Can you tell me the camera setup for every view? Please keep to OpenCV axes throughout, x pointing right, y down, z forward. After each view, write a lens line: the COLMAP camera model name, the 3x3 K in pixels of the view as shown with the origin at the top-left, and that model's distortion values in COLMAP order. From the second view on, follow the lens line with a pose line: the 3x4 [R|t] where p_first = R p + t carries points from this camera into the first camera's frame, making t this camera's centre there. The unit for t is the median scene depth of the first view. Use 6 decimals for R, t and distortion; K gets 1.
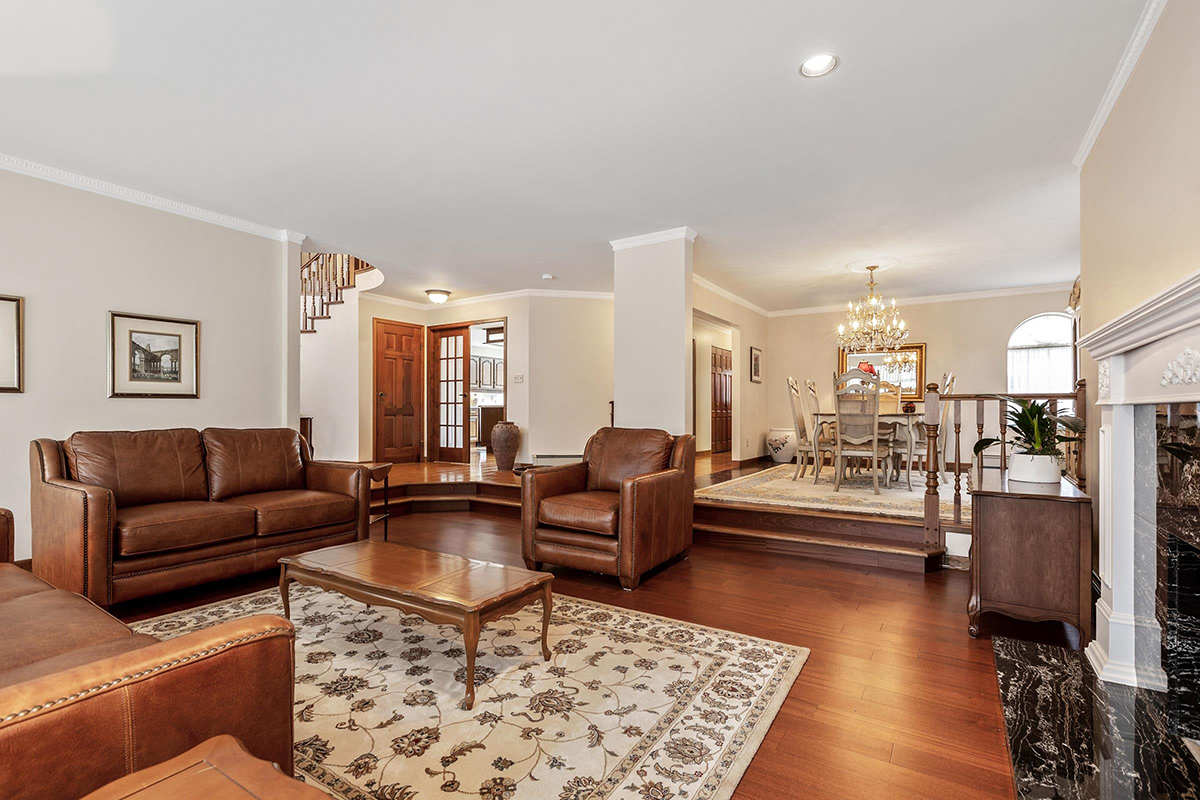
lens RADIAL K [[543.7, 0, 590.0], [0, 543.7, 406.9], [0, 0, 1]] dist [-0.000552, -0.000618]
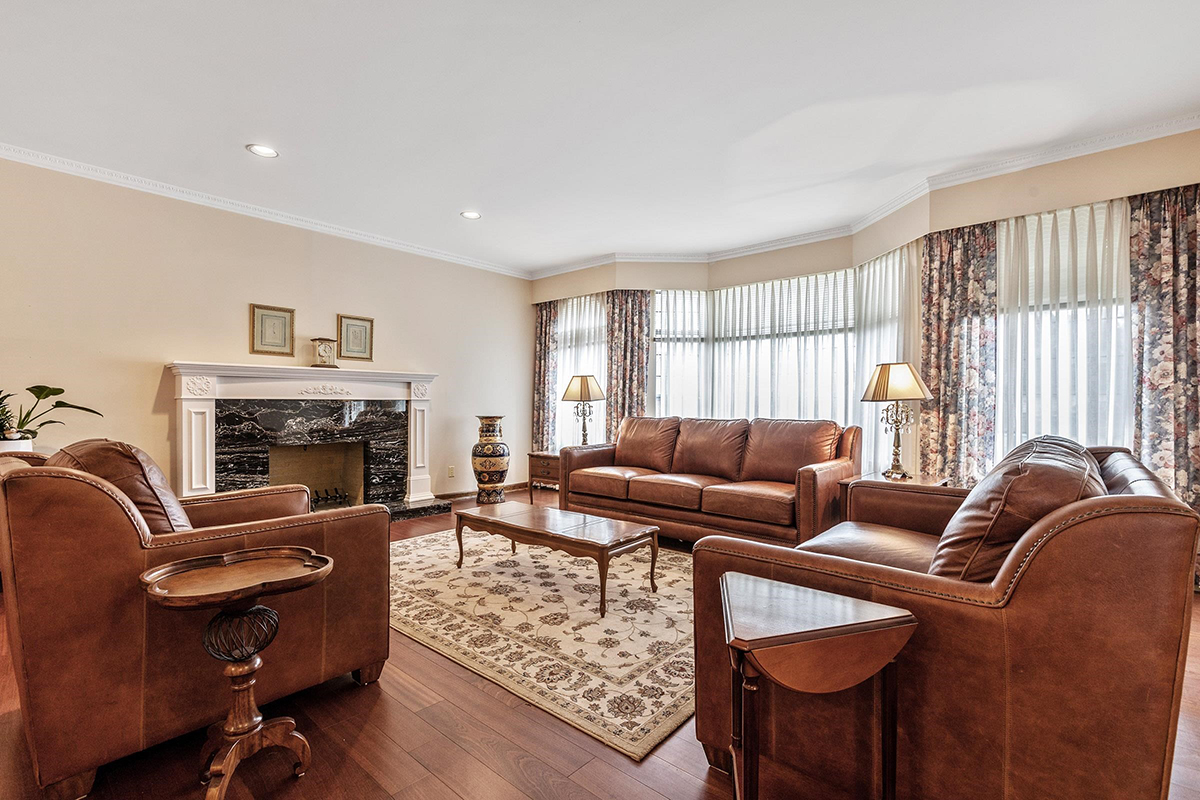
lens RADIAL K [[543.7, 0, 607.1], [0, 543.7, 403.2], [0, 0, 1]] dist [-0.000552, -0.000618]
pose [[-0.991528, -0.002499, 0.129865, -0.662009], [-0.002876, 0.999992, -0.002715, 0.010003], [-0.129858, -0.003065, -0.991528, 2.374556]]
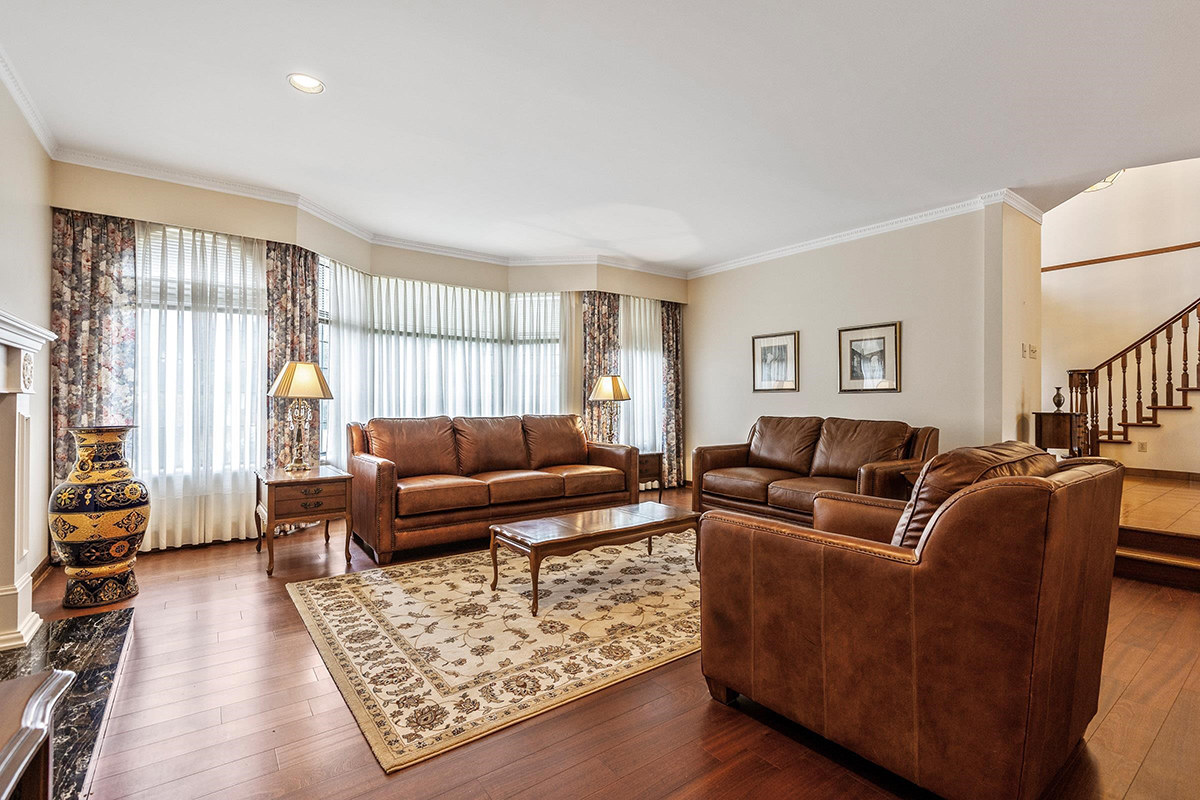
lens RADIAL K [[543.7, 0, 599.3], [0, 543.7, 400.0], [0, 0, 1]] dist [-0.000552, -0.000618]
pose [[-0.335677, -0.006325, -0.941956, 0.942670], [0.001726, 0.999972, -0.007330, 0.013087], [0.941976, -0.004086, -0.335656, 1.475830]]
